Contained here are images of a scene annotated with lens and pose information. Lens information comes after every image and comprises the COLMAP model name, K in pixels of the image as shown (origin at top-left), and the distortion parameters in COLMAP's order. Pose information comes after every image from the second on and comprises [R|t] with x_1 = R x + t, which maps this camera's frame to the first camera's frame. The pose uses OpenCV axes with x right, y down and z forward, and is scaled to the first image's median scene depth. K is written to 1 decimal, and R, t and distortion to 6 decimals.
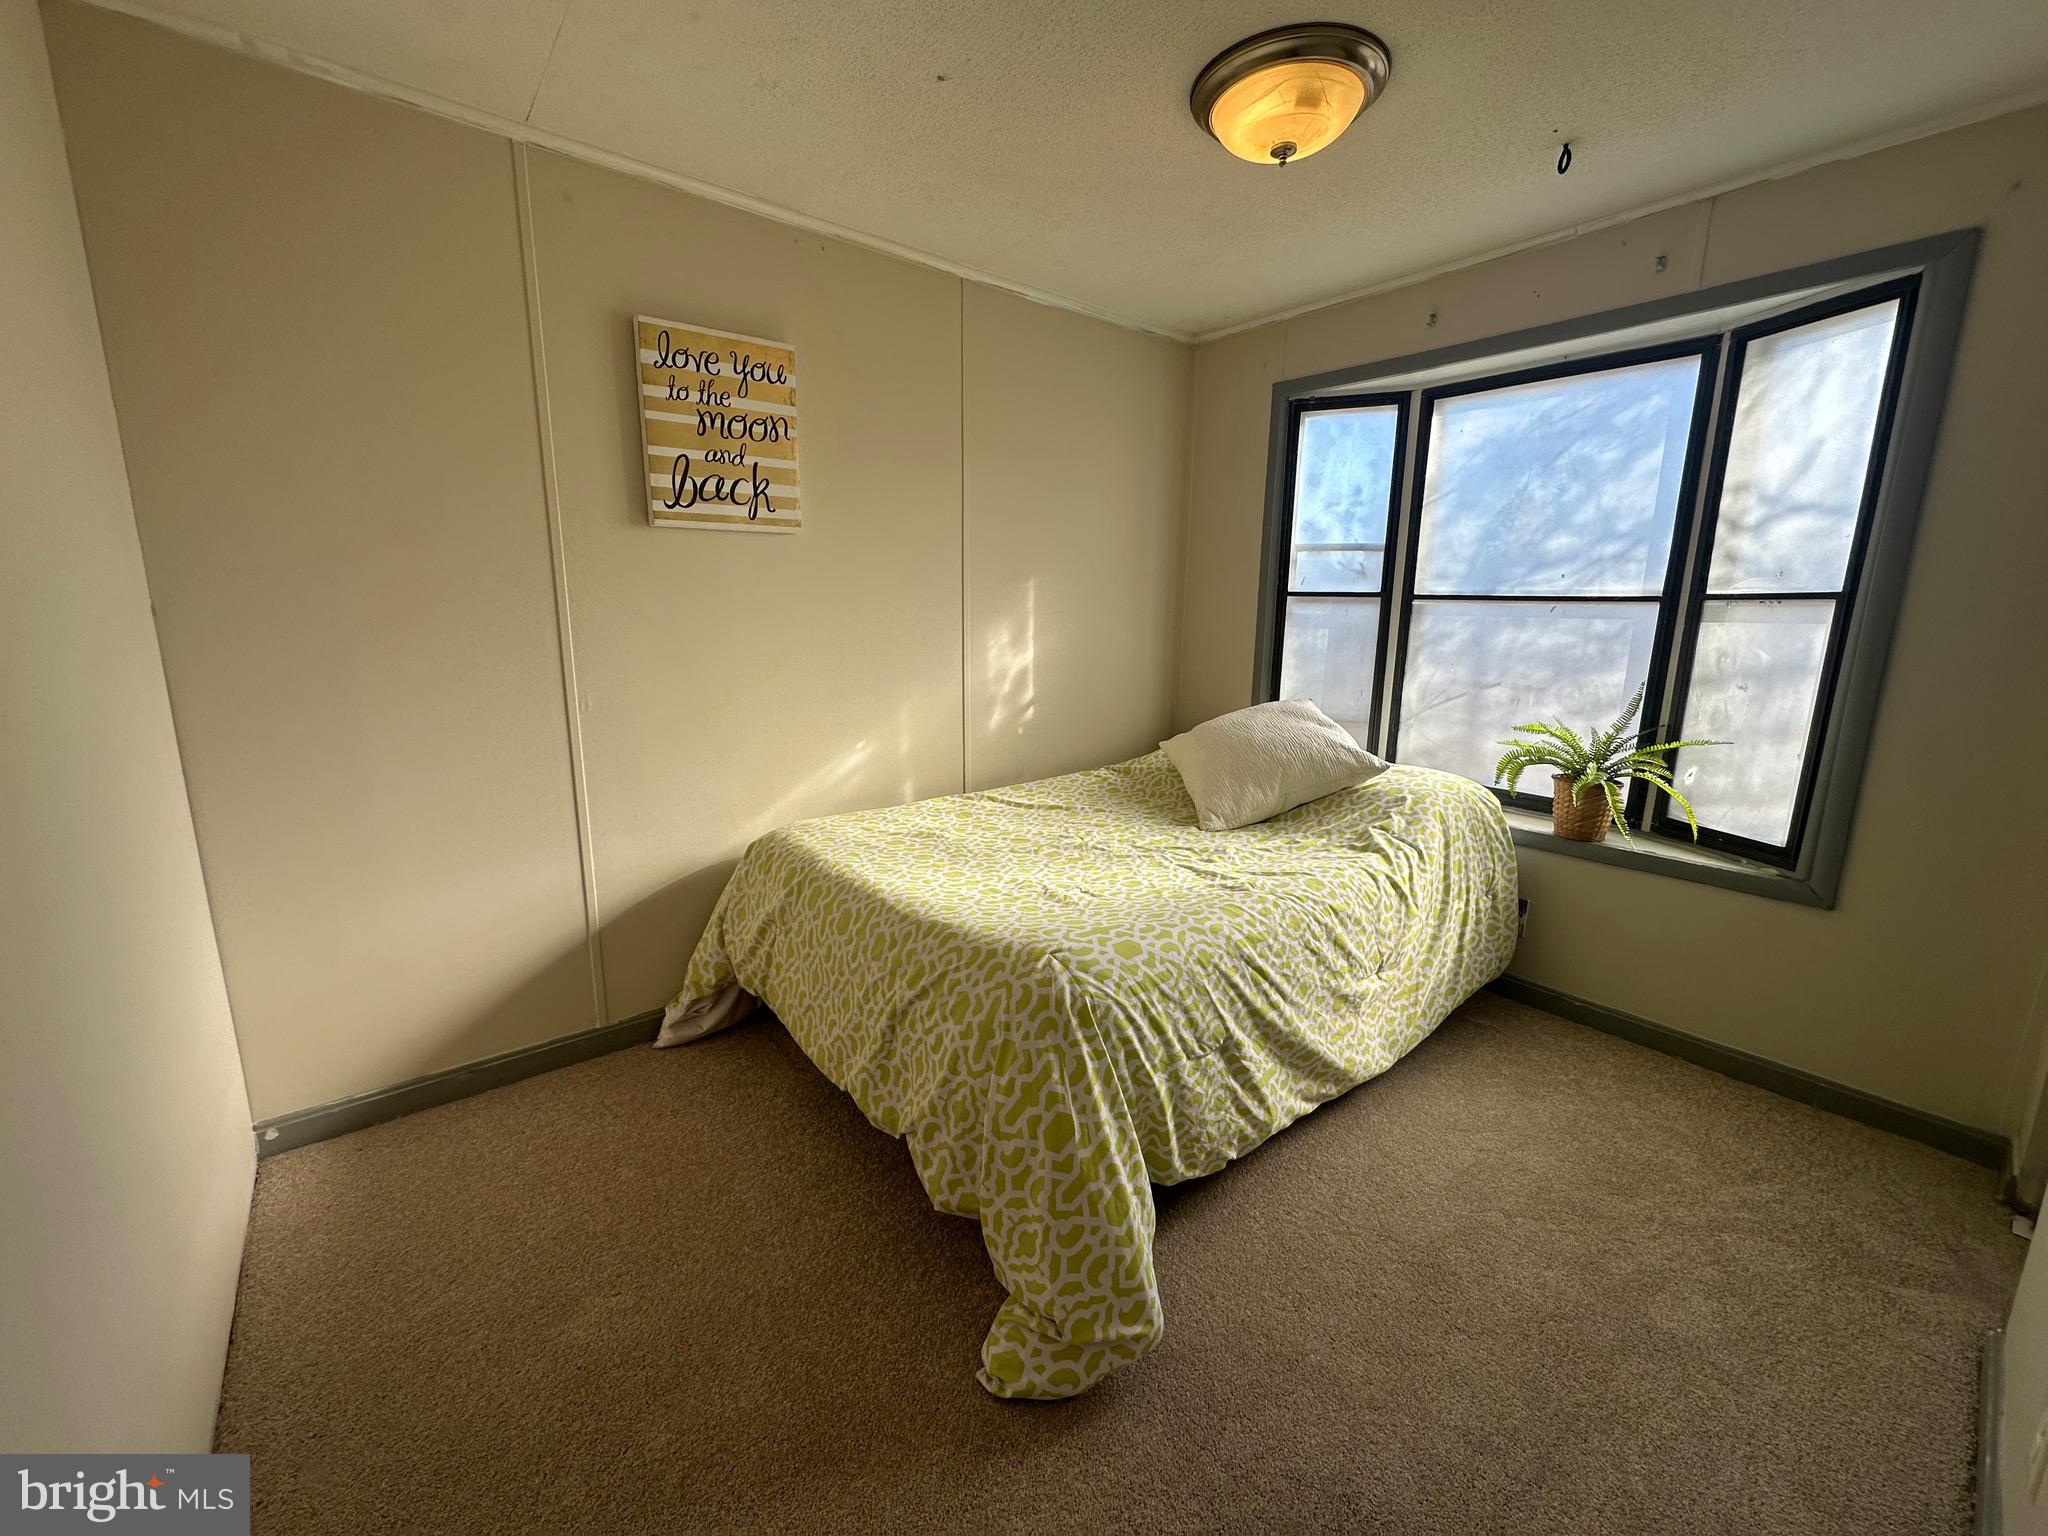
lens RADIAL K [[814.8, 0, 1025.4], [0, 814.8, 763.9], [0, 0, 1]] dist [-0.000943, -0.000284]
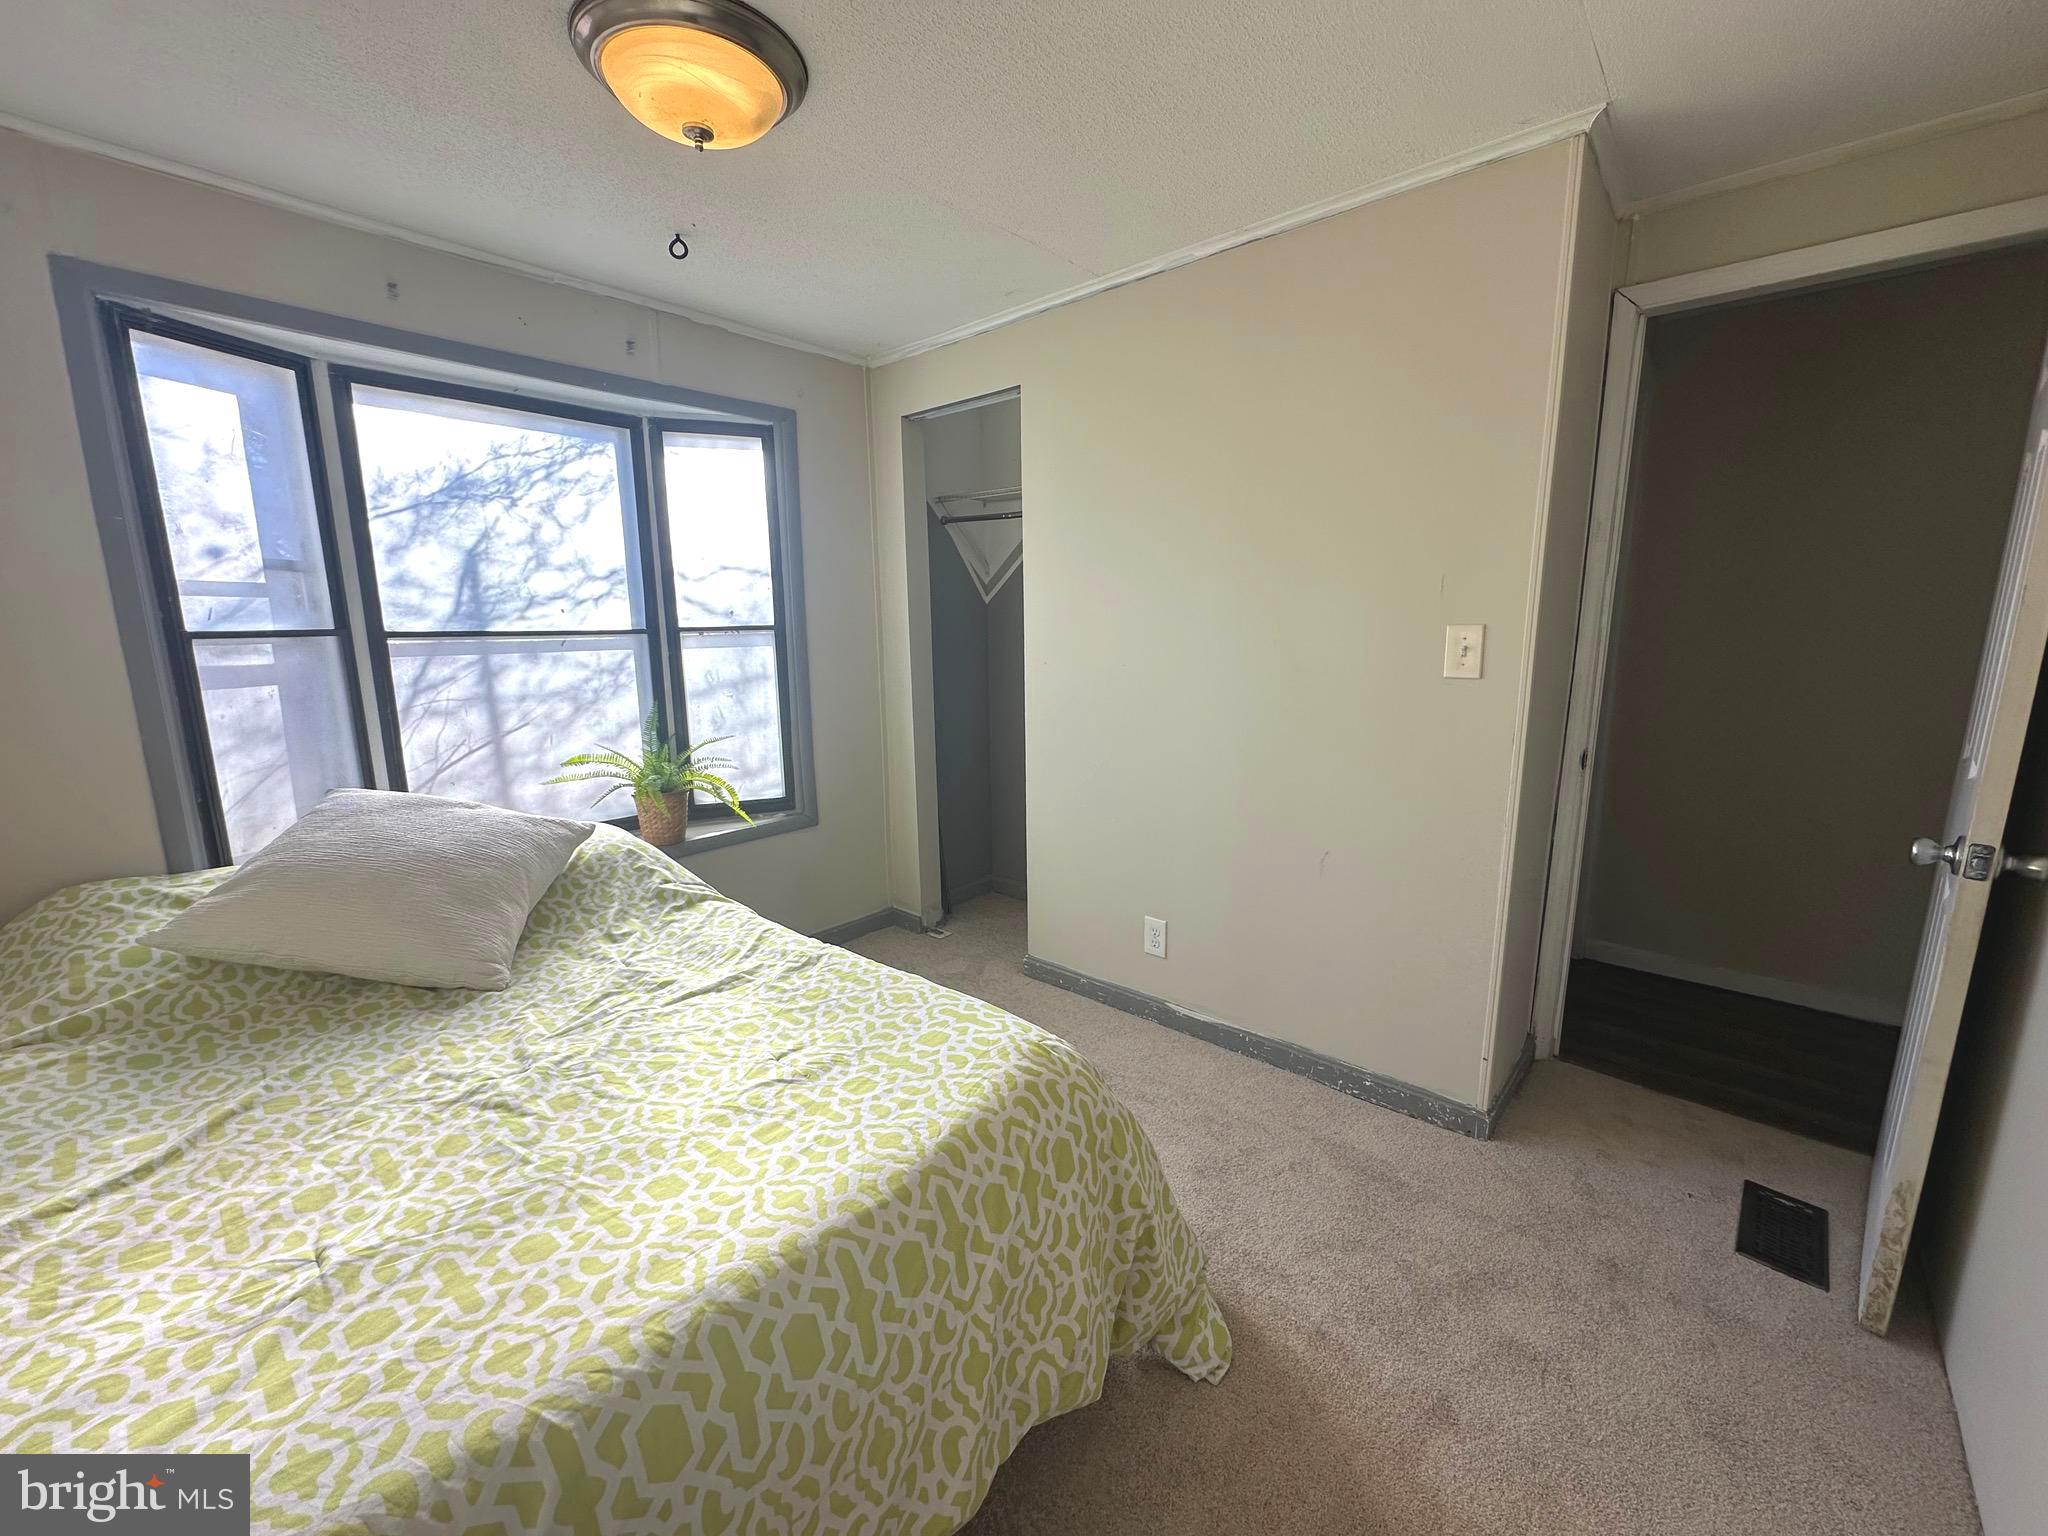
lens RADIAL K [[812.0, 0, 1024.0], [0, 812.0, 768.0], [0, 0, 1]] dist [0.001638, -0.000071]
pose [[-0.152957, -0.189143, 0.969963, -0.515534], [0.202044, 0.954795, 0.218046, -0.169680], [-0.967358, 0.229327, -0.107828, 0.680911]]
